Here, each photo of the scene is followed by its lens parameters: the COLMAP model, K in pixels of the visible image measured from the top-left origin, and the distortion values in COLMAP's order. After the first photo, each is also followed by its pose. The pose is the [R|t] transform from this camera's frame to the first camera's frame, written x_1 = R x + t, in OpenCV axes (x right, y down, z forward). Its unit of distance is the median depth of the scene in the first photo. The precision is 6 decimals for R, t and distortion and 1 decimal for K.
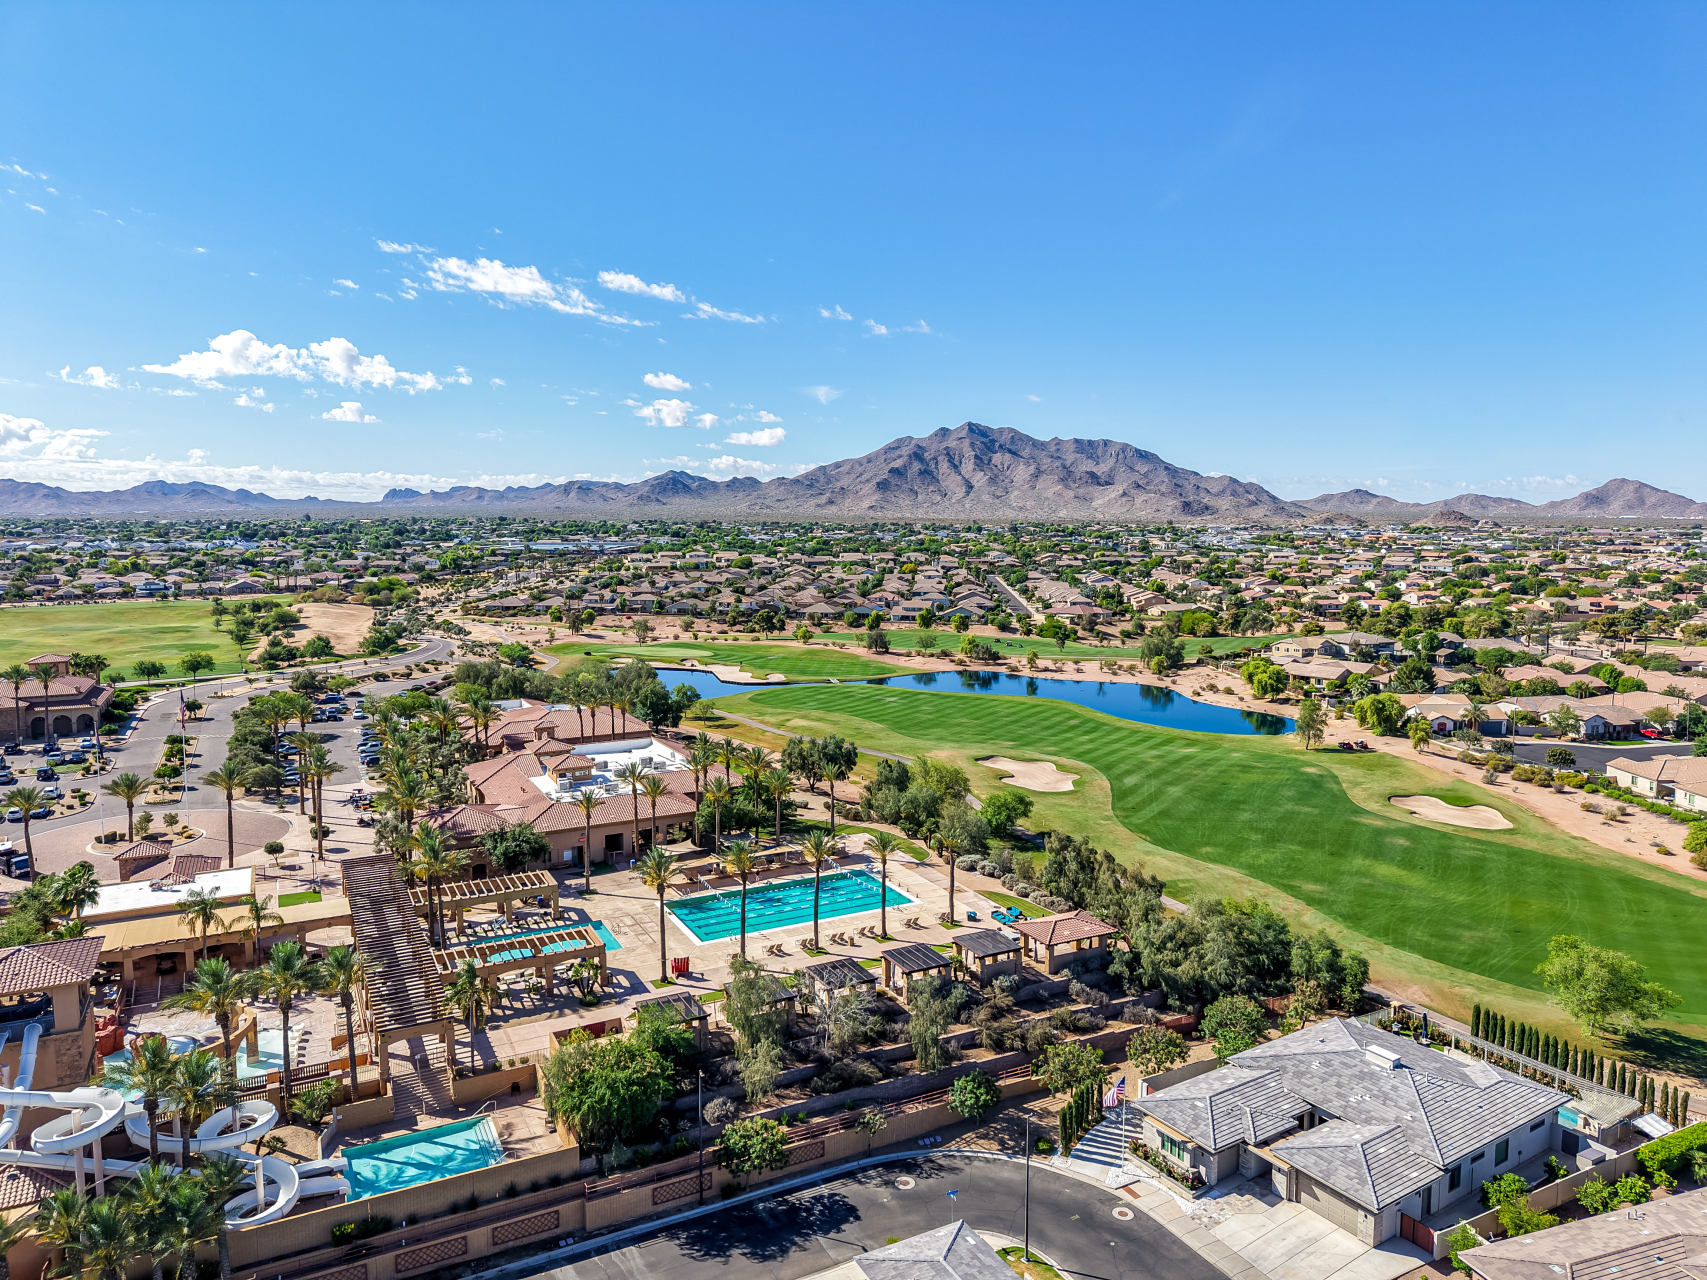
lens RADIAL K [[1137.7, 0, 855.2], [0, 1137.7, 626.1], [0, 0, 1]] dist [0.018681, -0.013671]
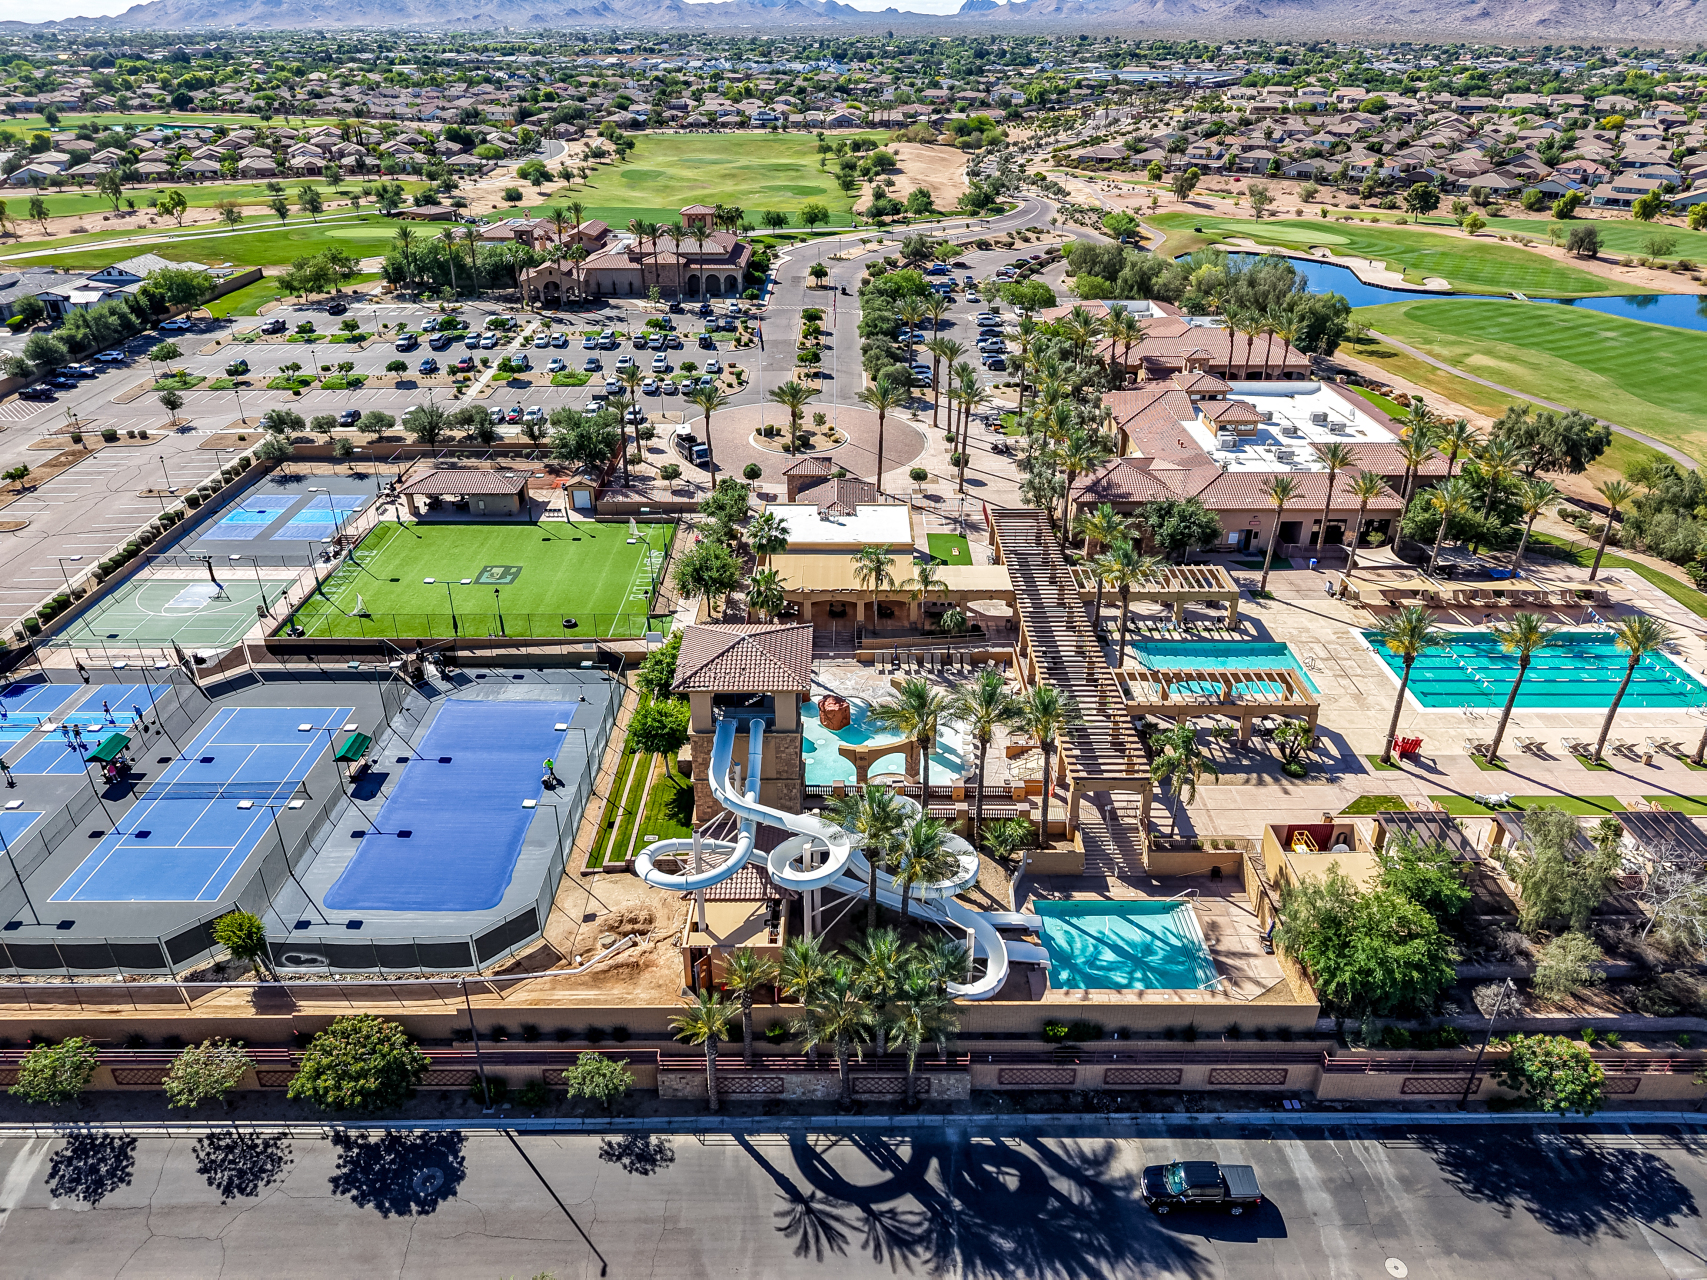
lens RADIAL K [[1137.7, 0, 855.2], [0, 1137.7, 626.1], [0, 0, 1]] dist [0.018681, -0.013671]
pose [[0.891850, 0.215823, -0.397523, -0.056051], [-0.051551, 0.921601, 0.384701, -0.018697], [0.449385, -0.322603, 0.833055, 0.053402]]
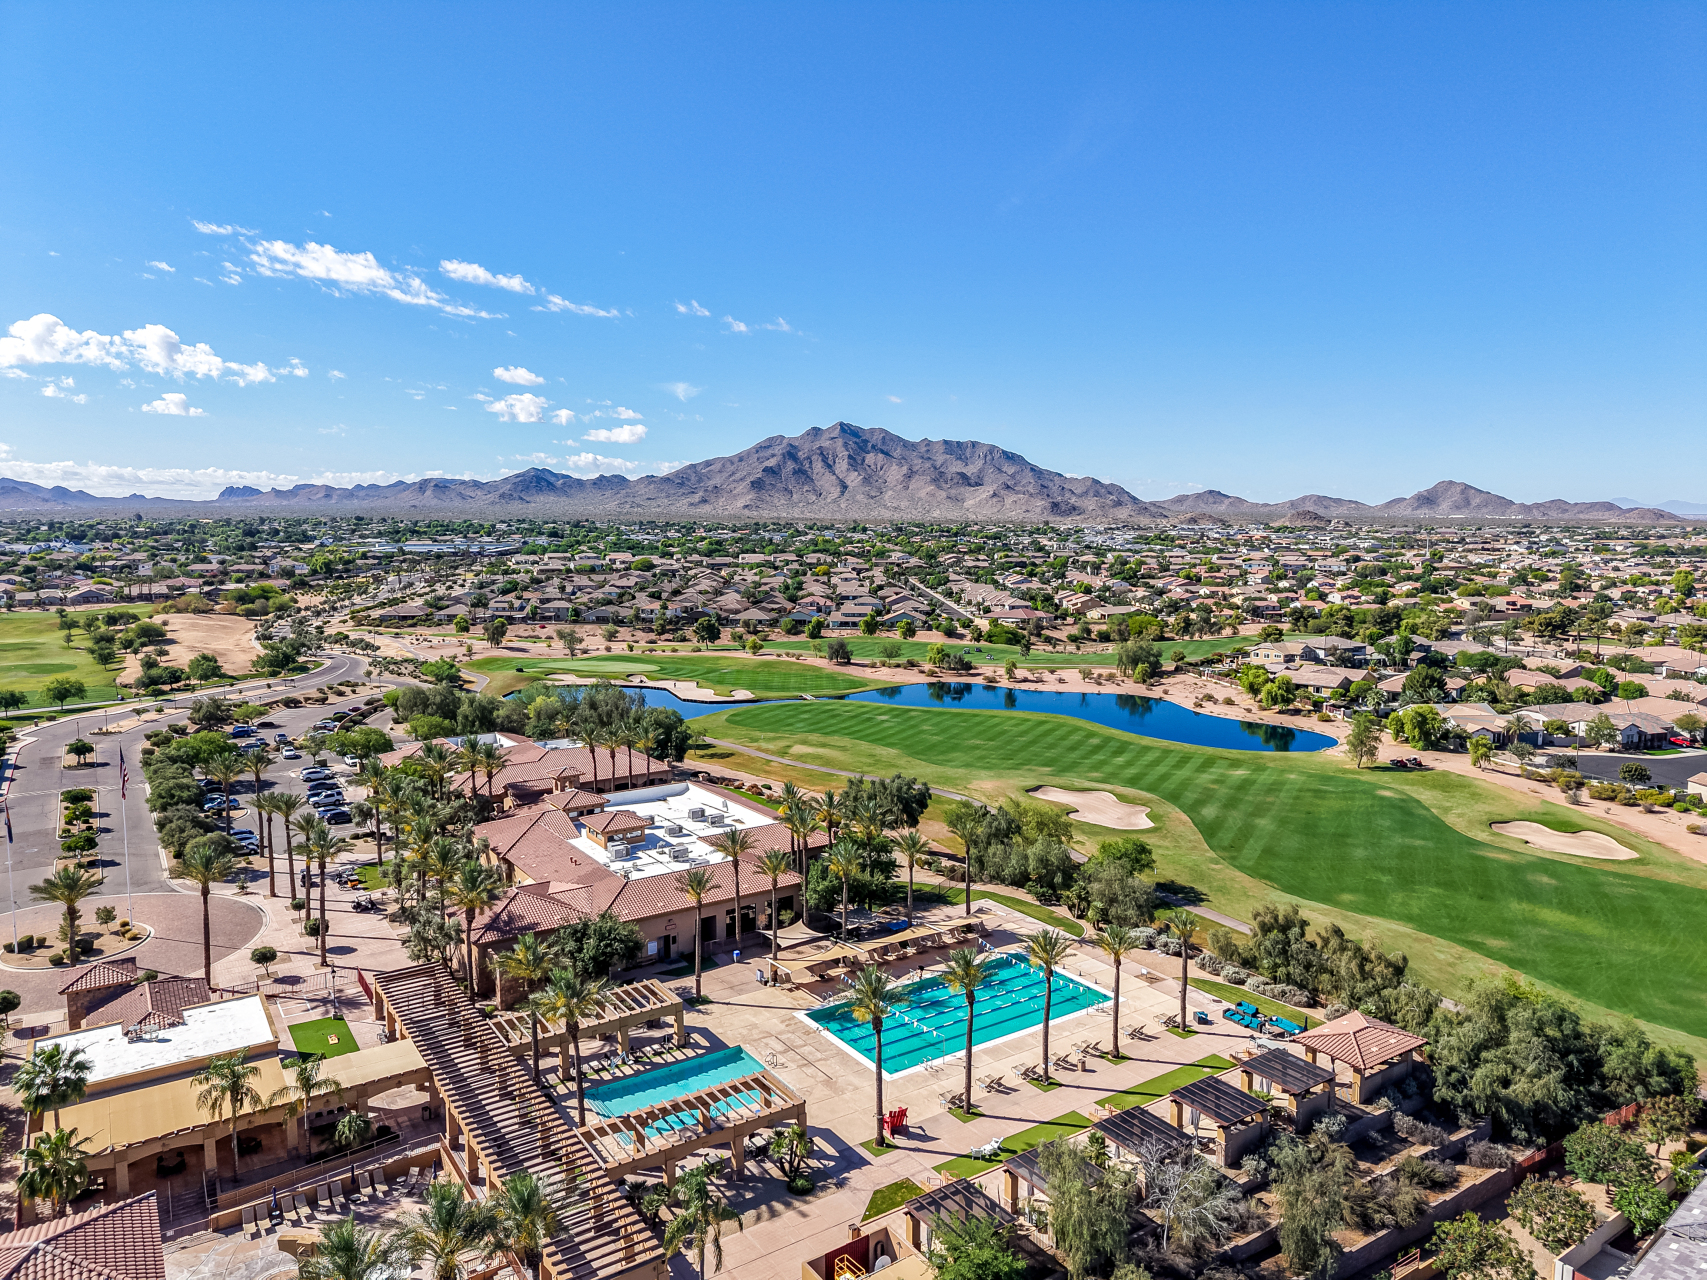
lens RADIAL K [[1138.3, 0, 853.5], [0, 1138.3, 640.0], [0, 0, 1]] dist [0.033675, -0.036736]
pose [[0.993530, -0.012130, 0.112916, -0.074049], [0.010749, 0.999860, 0.012832, -0.008170], [-0.113056, -0.011536, 0.993522, 0.072283]]
